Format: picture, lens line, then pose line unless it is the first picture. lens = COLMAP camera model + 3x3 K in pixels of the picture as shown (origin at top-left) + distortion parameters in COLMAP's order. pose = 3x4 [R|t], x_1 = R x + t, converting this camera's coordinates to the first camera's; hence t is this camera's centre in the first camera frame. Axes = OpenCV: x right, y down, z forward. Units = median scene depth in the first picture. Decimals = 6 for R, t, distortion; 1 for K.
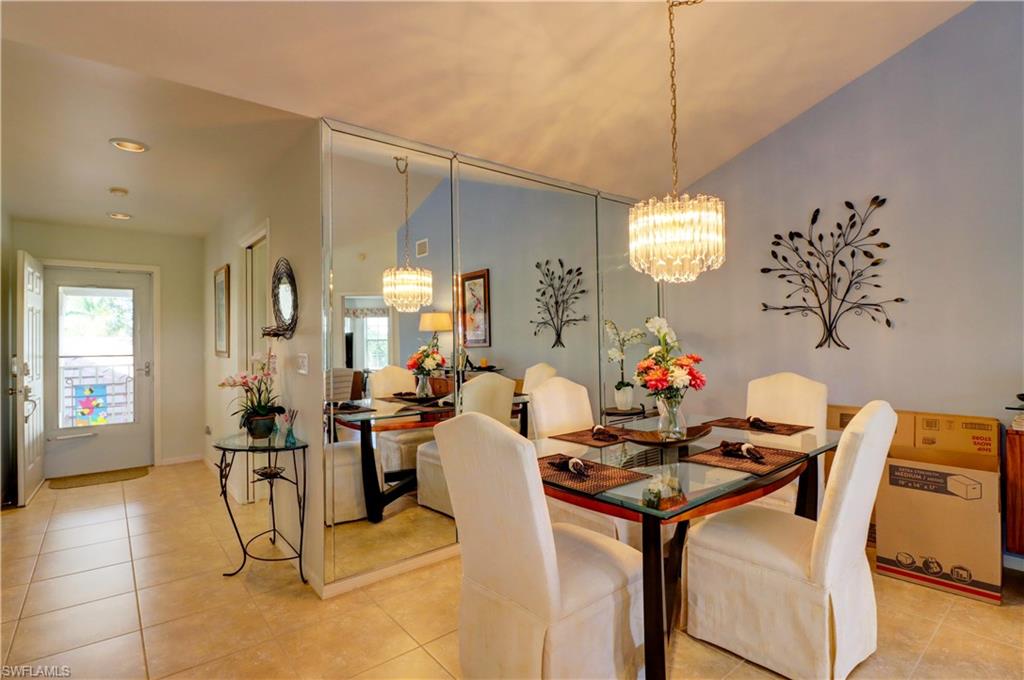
lens RADIAL K [[495.5, 0, 509.3], [0, 495.5, 336.9], [0, 0, 1]] dist [-0.006479, -0.007800]
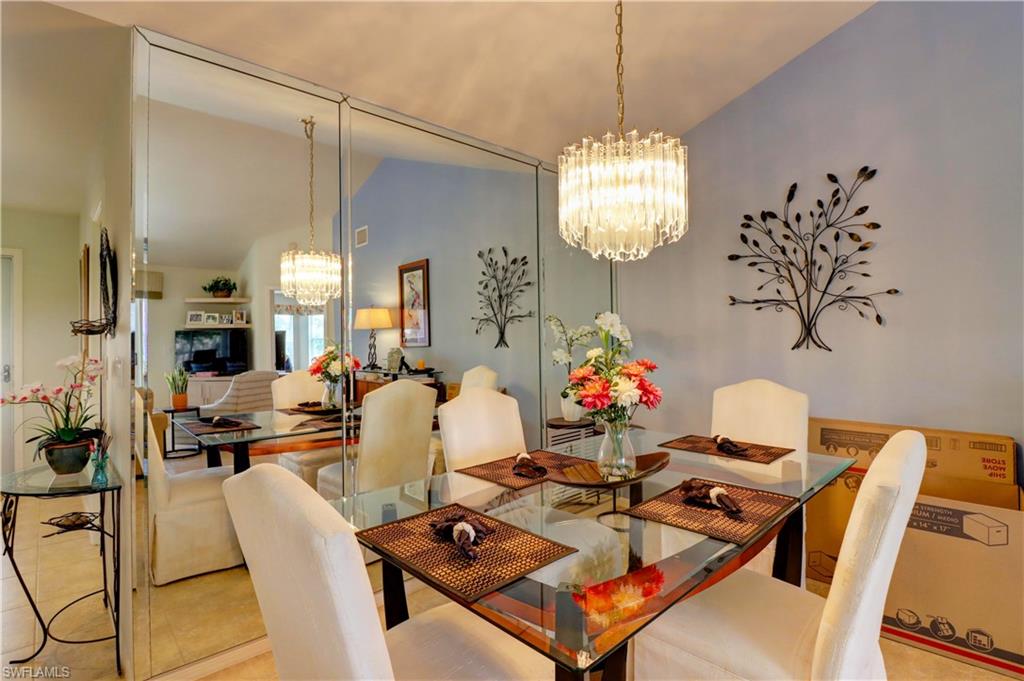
lens RADIAL K [[495.5, 0, 513.7], [0, 495.5, 337.3], [0, 0, 1]] dist [-0.006479, -0.007800]
pose [[0.997102, 0.001885, 0.076057, 0.094983], [-0.002143, 0.999992, 0.003310, 0.000342], [-0.076050, -0.003464, 0.997098, 0.221507]]
